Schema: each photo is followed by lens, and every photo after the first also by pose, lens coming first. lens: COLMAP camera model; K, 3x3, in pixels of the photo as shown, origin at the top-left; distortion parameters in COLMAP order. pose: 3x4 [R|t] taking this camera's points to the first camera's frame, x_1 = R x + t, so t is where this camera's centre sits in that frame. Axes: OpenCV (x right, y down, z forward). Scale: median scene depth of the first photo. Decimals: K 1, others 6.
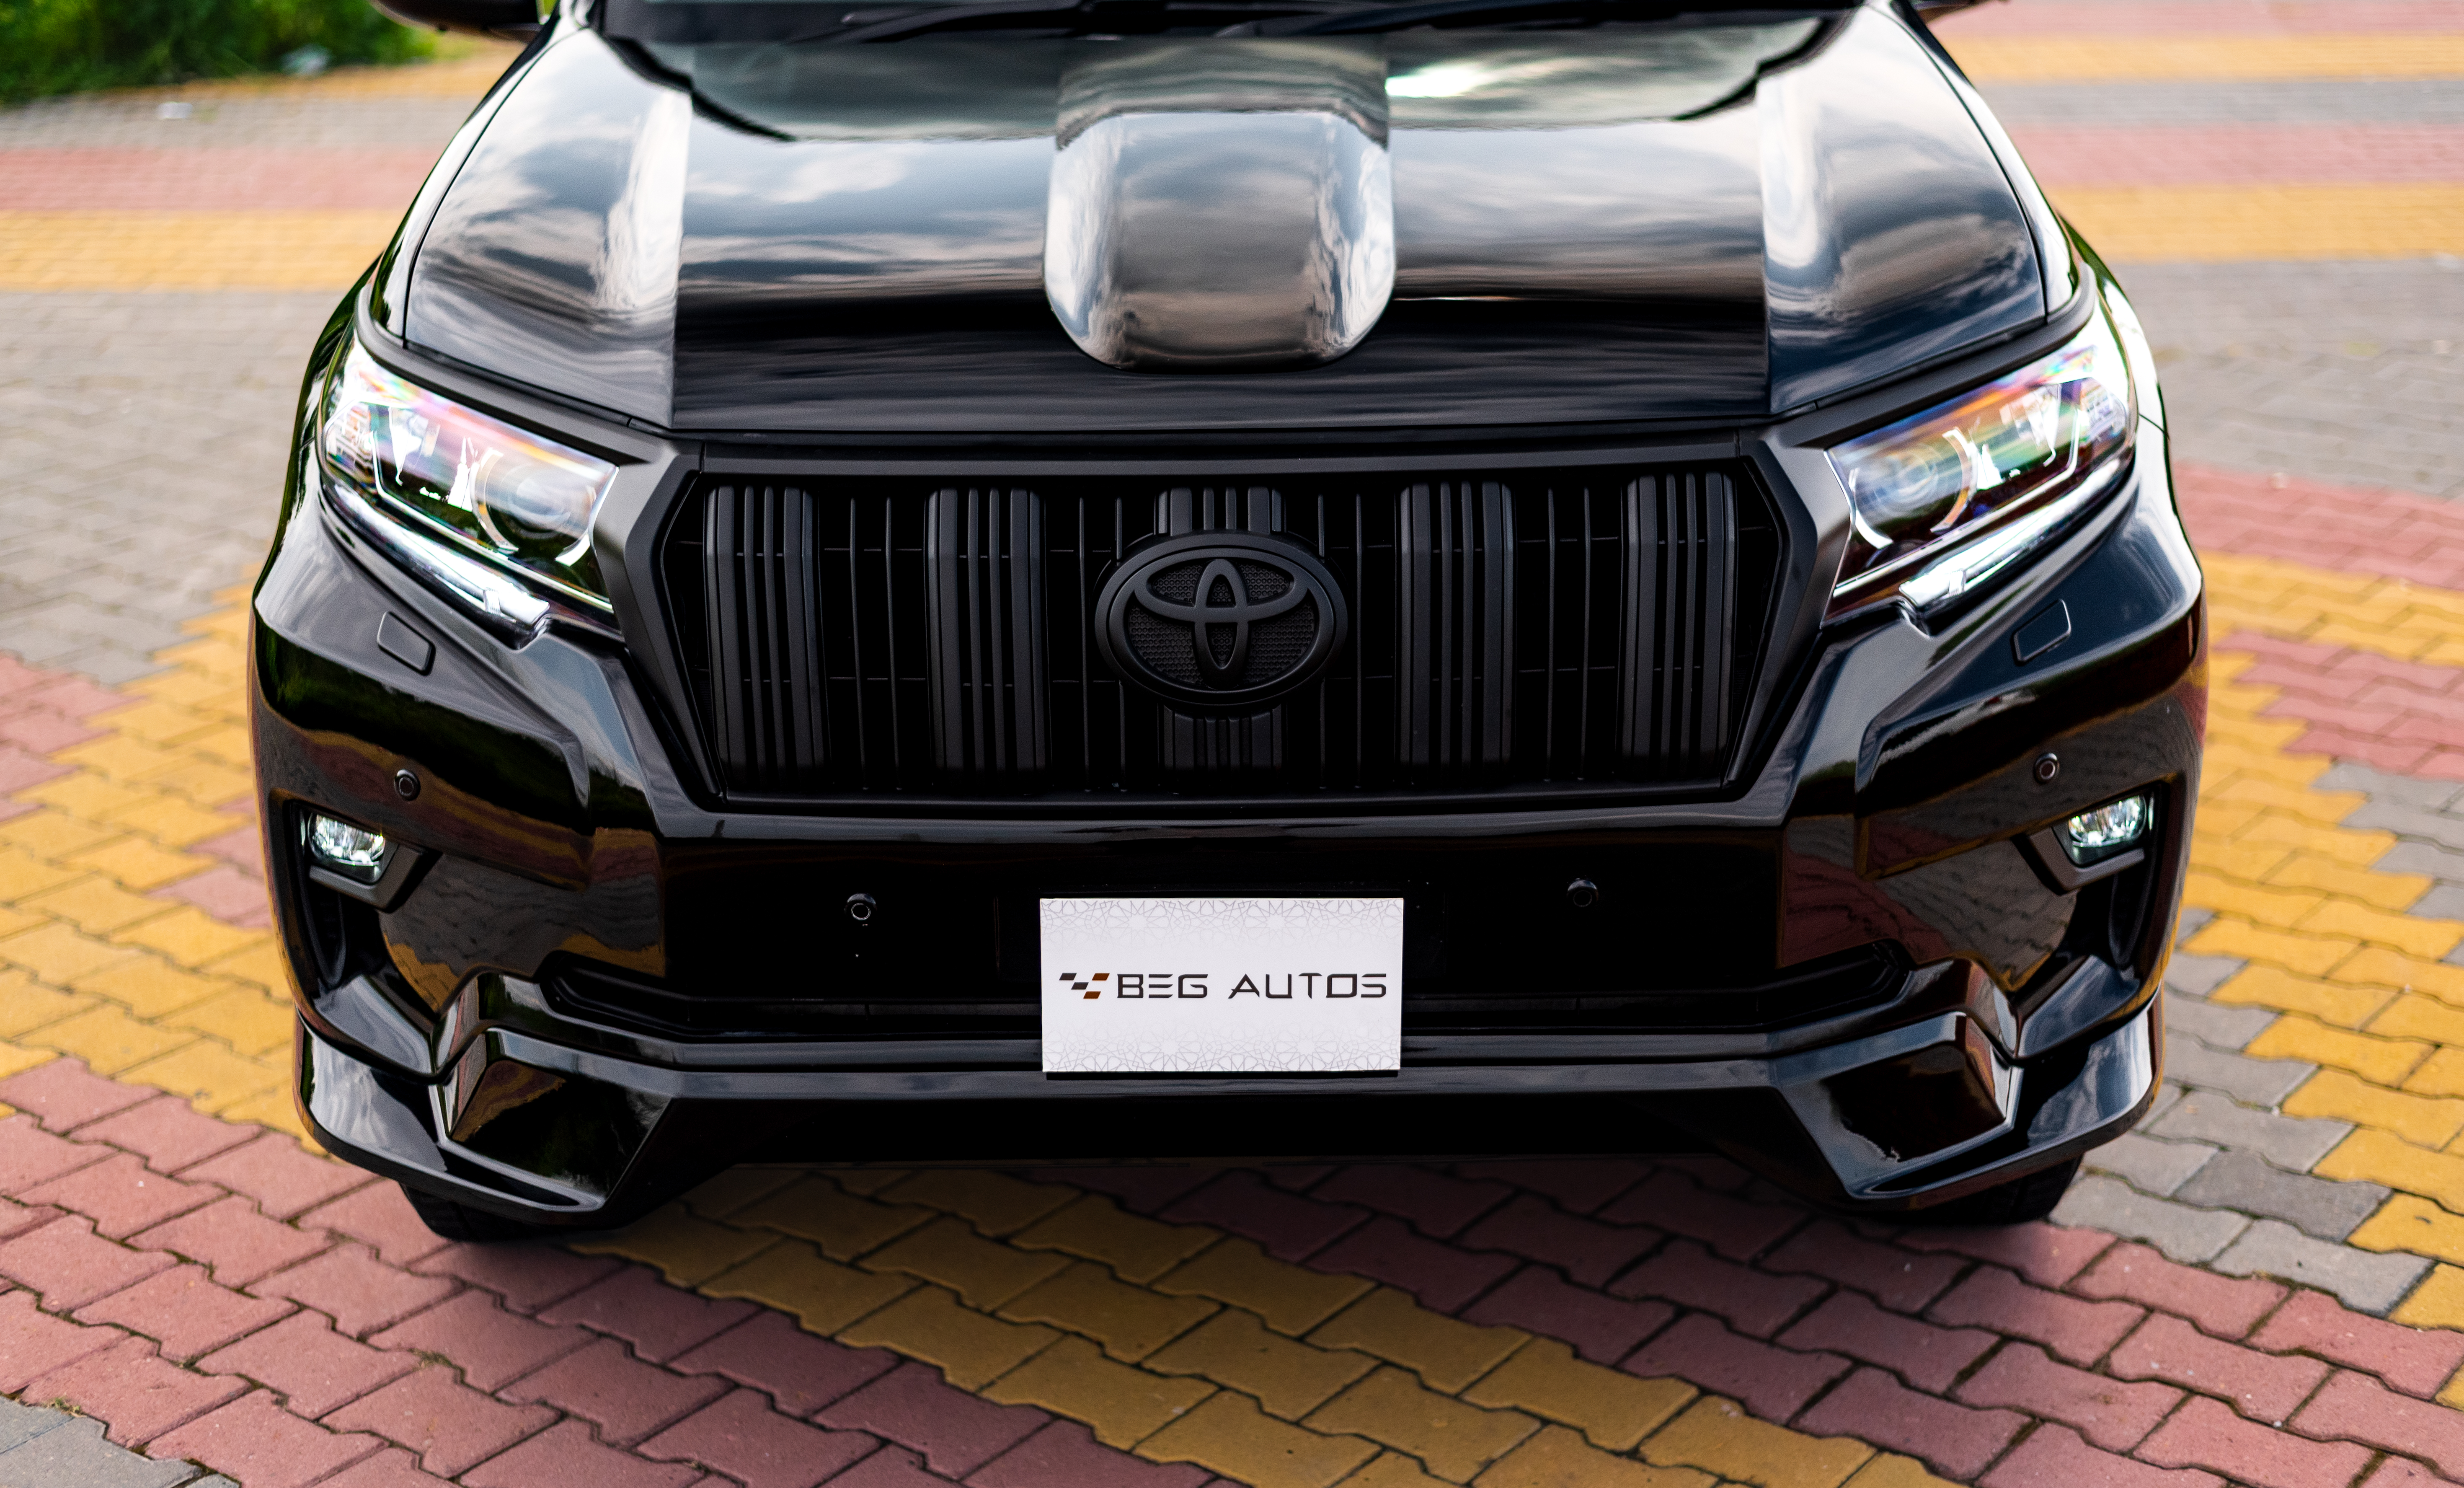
lens RADIAL K [[3681.3, 0, 1232.0], [0, 3681.3, 744.0], [0, 0, 1]] dist [-0.012319, 0.100592]
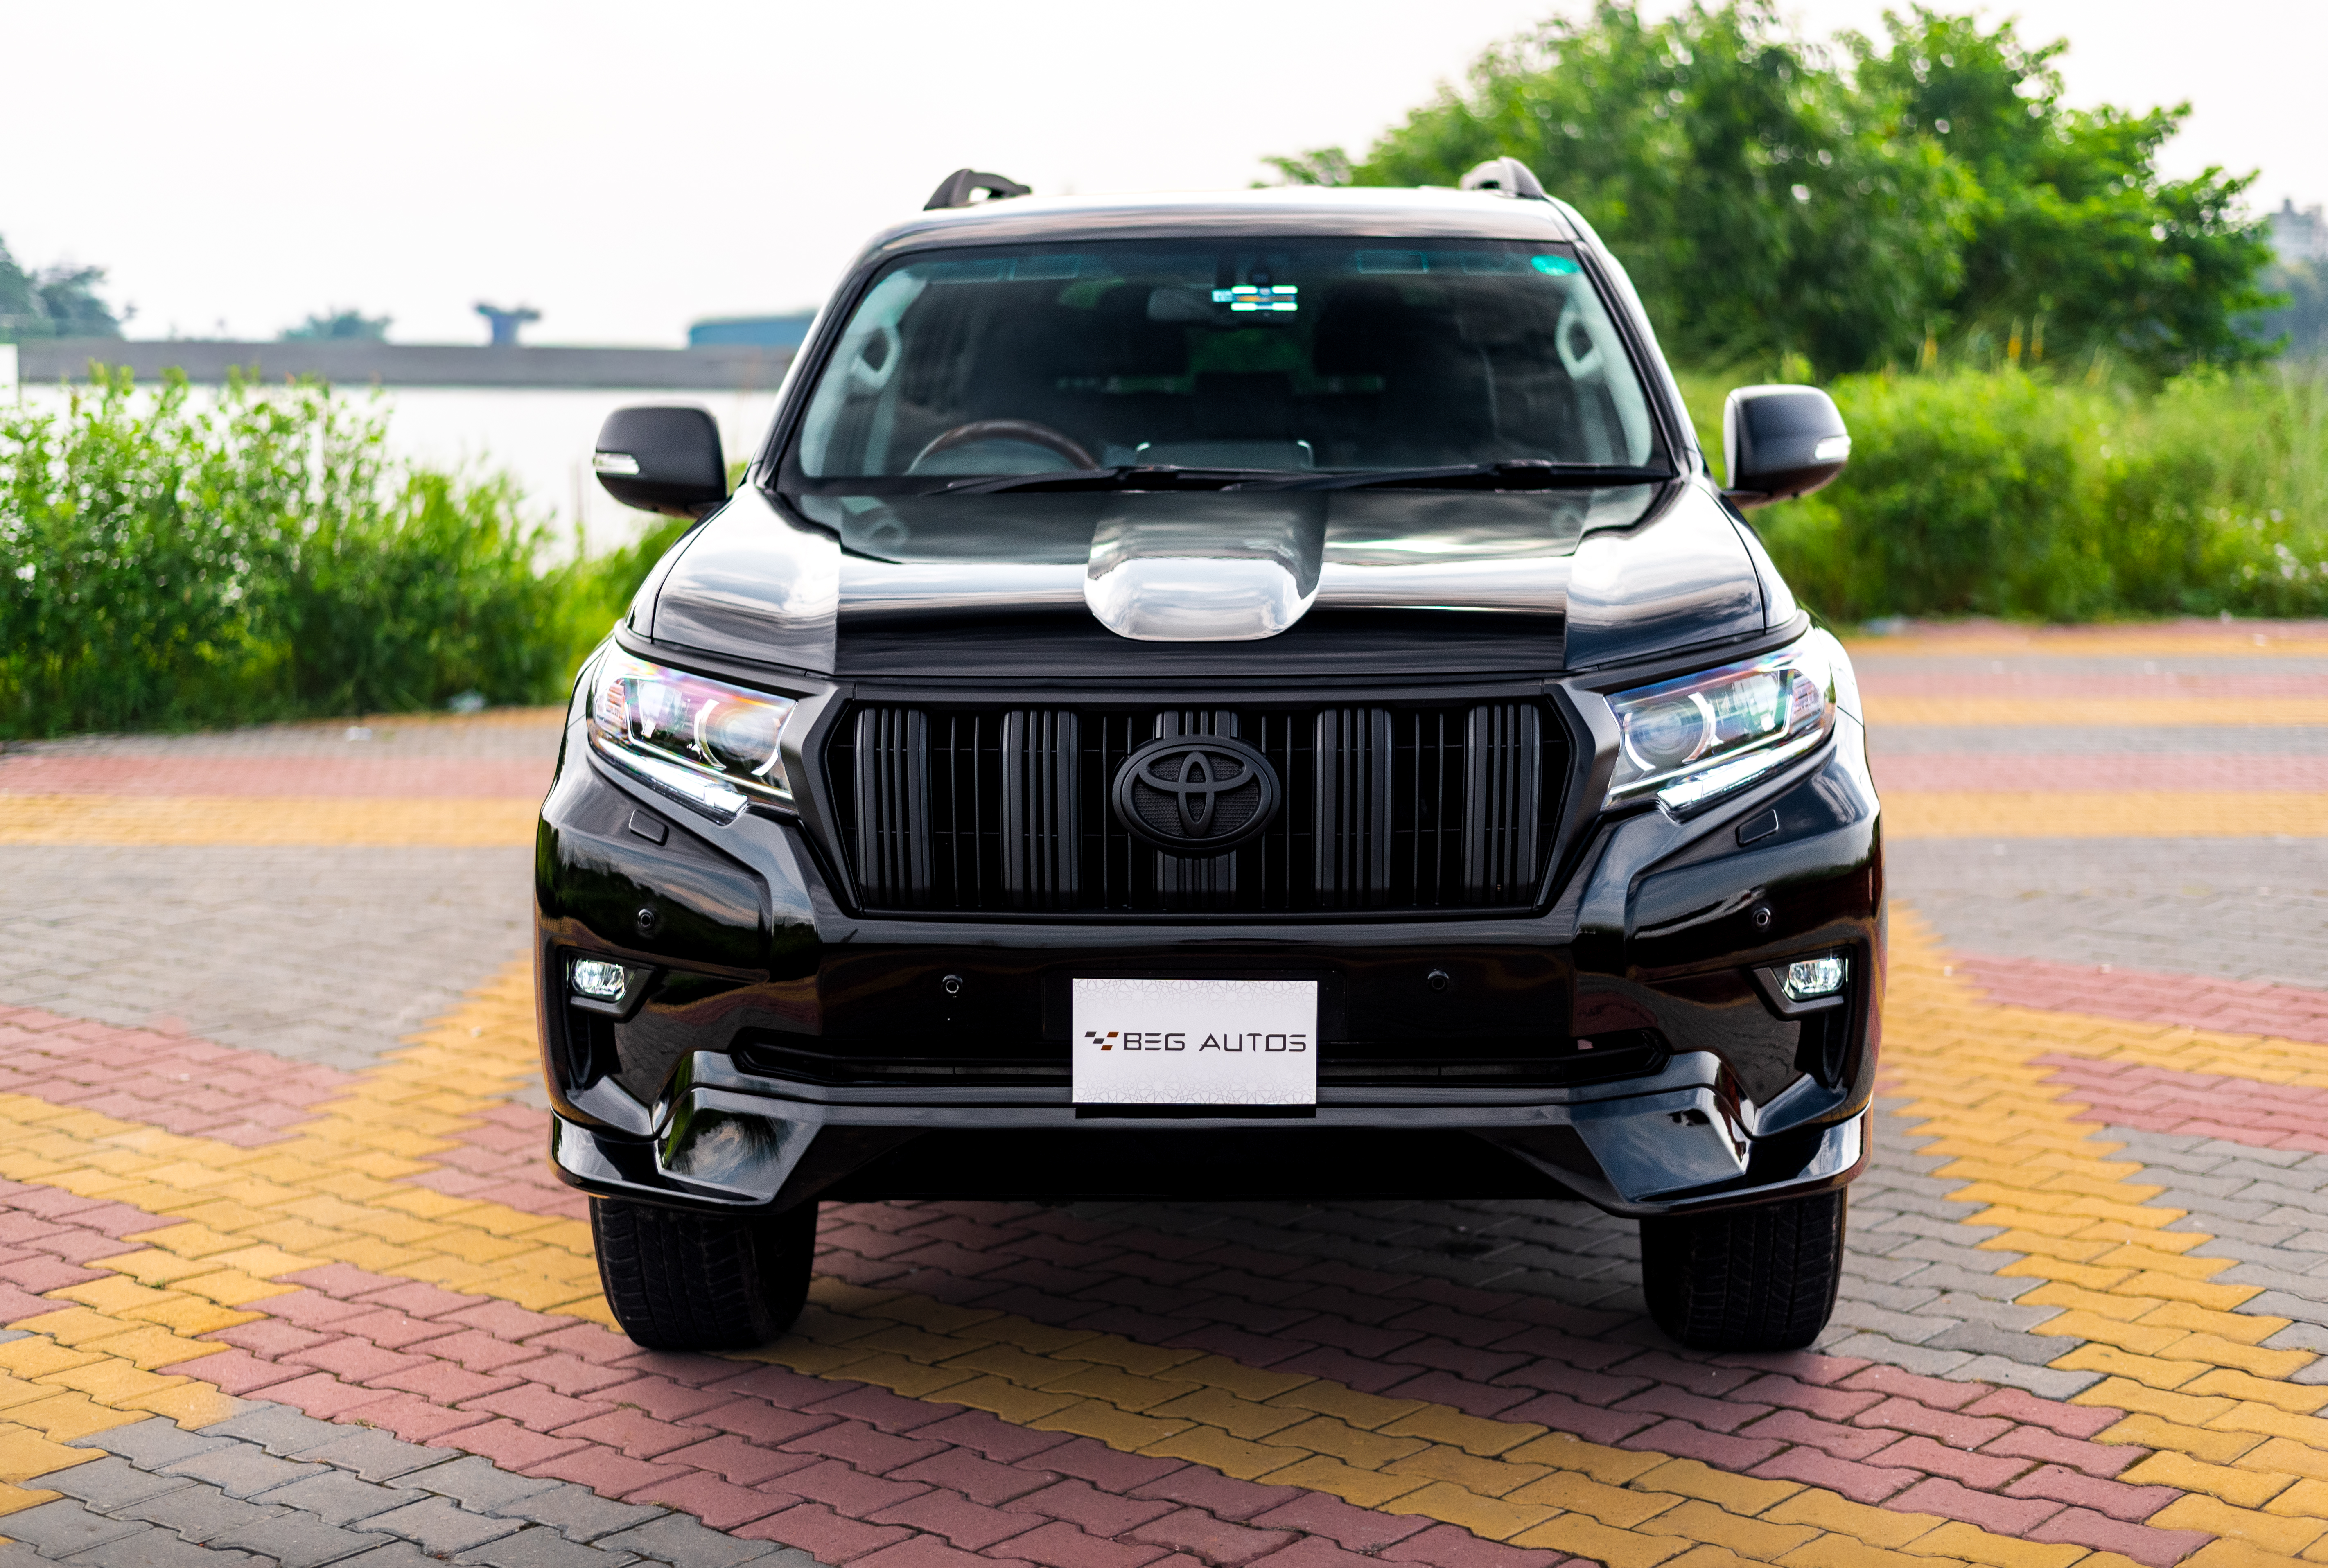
lens RADIAL K [[3386.3, 0, 1164.0], [0, 3386.3, 784.0], [0, 0, 1]] dist [0.017869, -0.059670]
pose [[0.999447, 0.008153, -0.032227, 0.024878], [-0.013679, 0.984443, -0.175169, 0.178911], [0.030298, 0.175513, 0.984011, -0.316554]]
